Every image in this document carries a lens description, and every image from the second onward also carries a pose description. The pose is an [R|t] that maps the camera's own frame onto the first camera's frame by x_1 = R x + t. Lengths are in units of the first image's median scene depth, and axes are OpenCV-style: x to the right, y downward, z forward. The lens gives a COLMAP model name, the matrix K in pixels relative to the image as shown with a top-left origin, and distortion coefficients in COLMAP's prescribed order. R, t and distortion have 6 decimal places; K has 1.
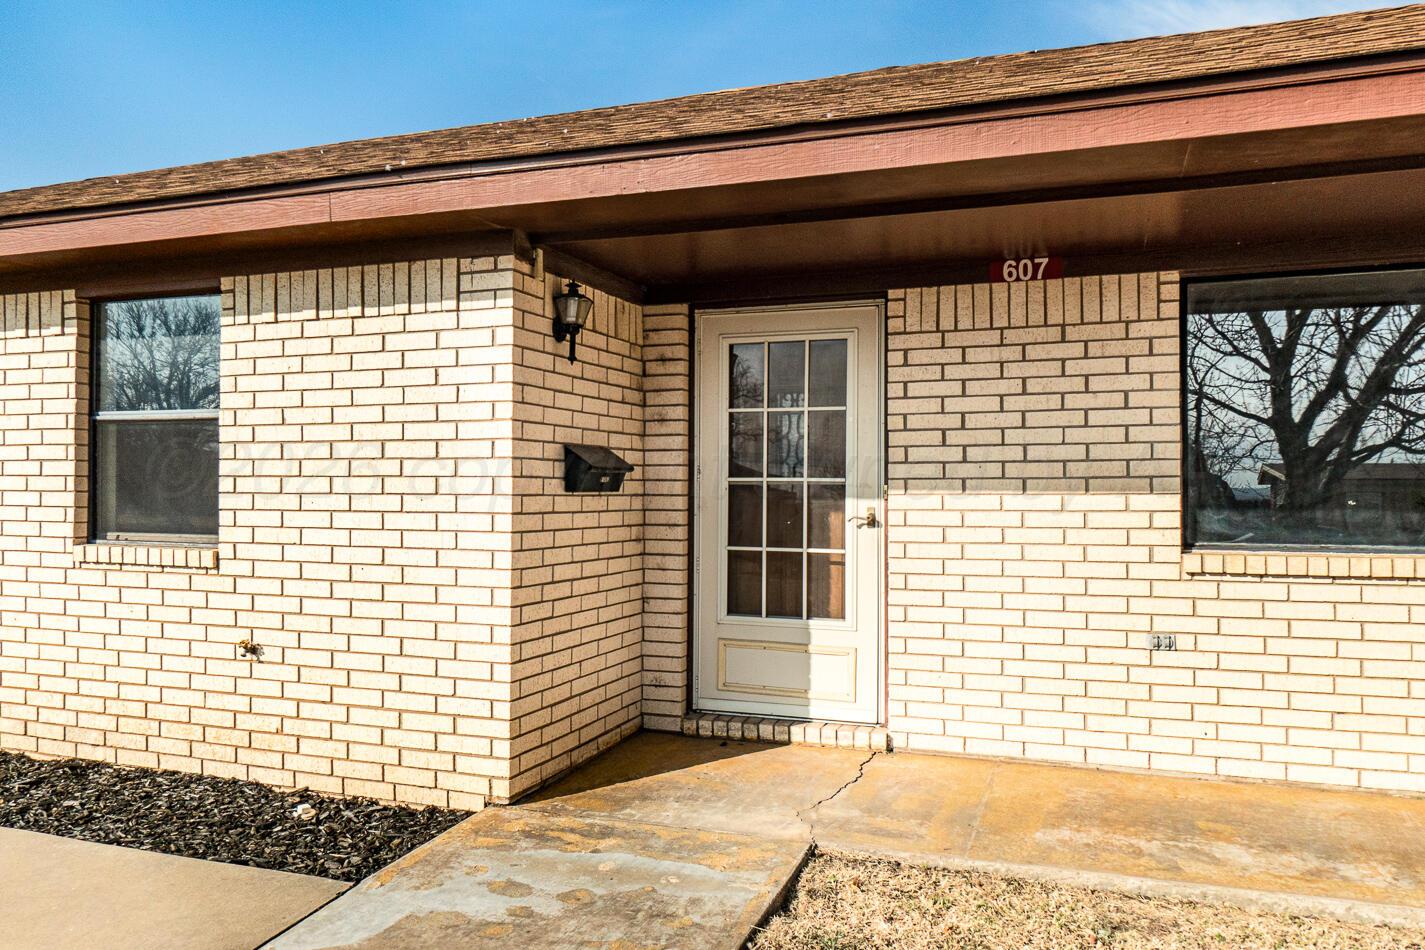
lens RADIAL K [[1091.9, 0, 713.0], [0, 1091.9, 473.9], [0, 0, 1]] dist [0.005602, 0.002064]
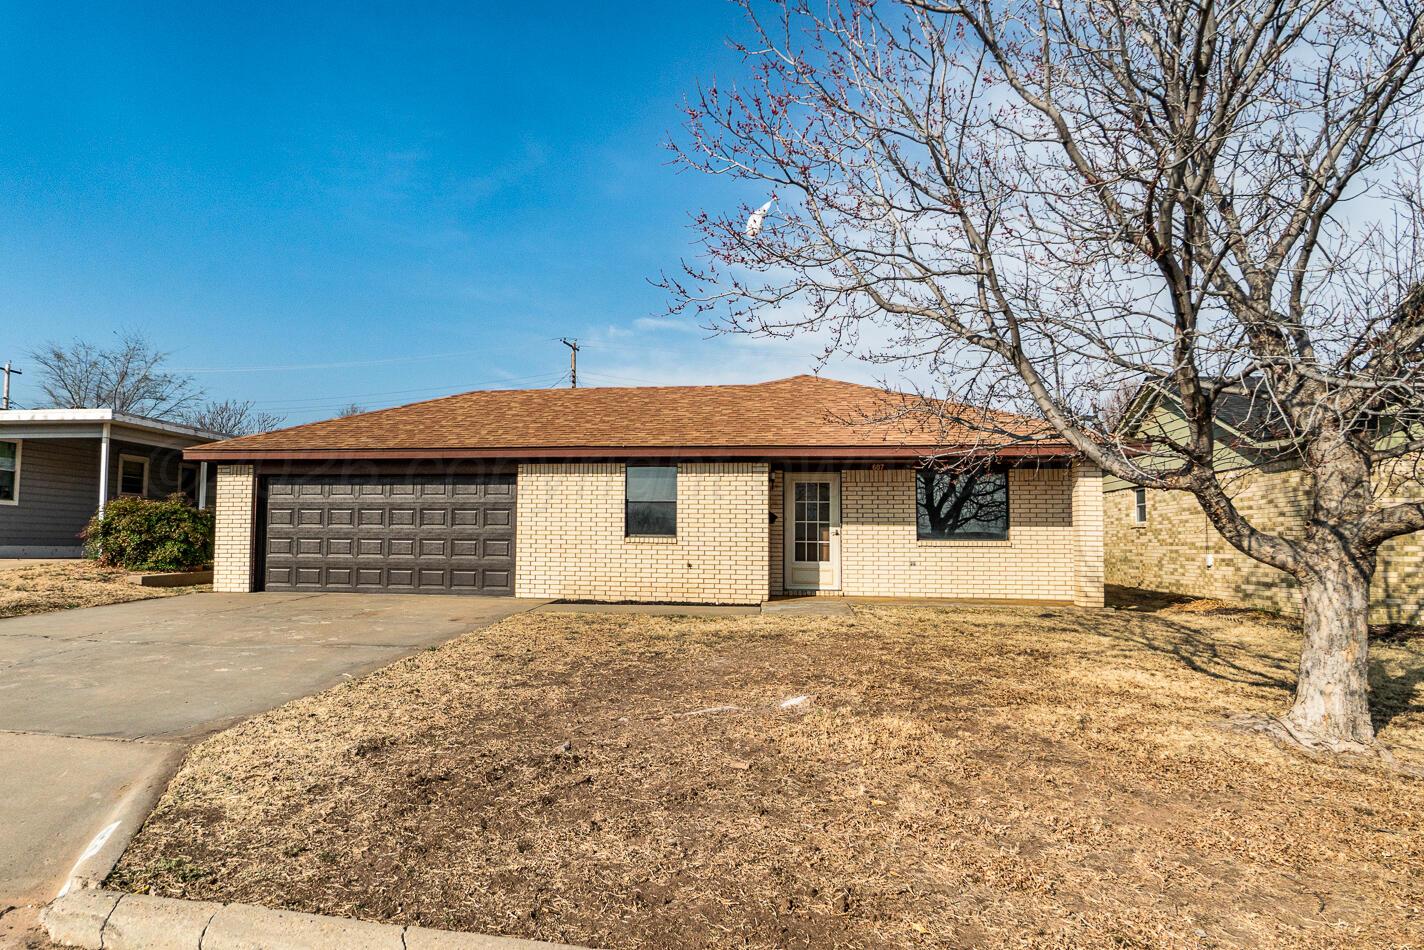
lens RADIAL K [[1091.1, 0, 711.3], [0, 1091.1, 473.5], [0, 0, 1]] dist [0.005602, 0.002064]
pose [[0.954776, 0.025732, 0.296211, -1.336363], [-0.005311, 0.997565, -0.069542, 0.099256], [-0.297279, 0.064824, 0.952588, -2.342624]]
